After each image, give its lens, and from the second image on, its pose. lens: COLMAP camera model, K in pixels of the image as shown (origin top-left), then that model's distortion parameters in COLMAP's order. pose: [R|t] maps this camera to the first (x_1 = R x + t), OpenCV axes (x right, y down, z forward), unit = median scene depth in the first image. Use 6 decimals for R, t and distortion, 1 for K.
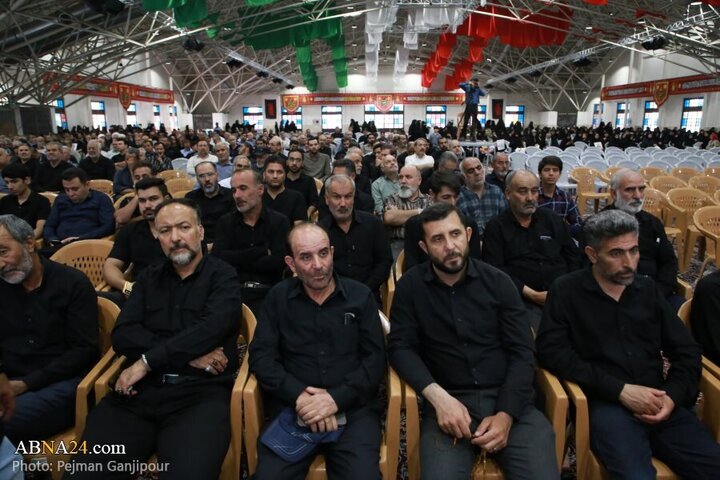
lens RADIAL K [[489.2, 0, 367.1], [0, 489.2, 234.9], [0, 0, 1]] dist [-0.042724, 0.020677]
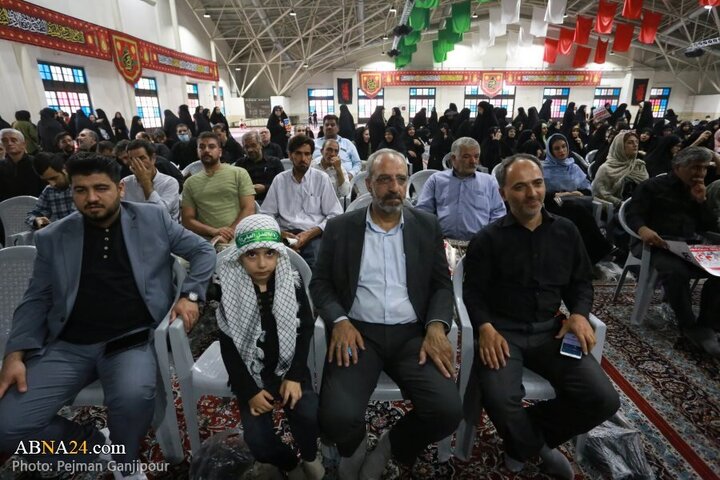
lens RADIAL K [[384.0, 0, 360.8], [0, 384.0, 239.8], [0, 0, 1]] dist [-0.034607, 0.009604]
pose [[0.999084, 0.011926, -0.041093, -0.144909], [-0.007847, 0.995152, 0.098034, -0.085316], [0.042063, -0.097622, 0.994334, 0.381035]]
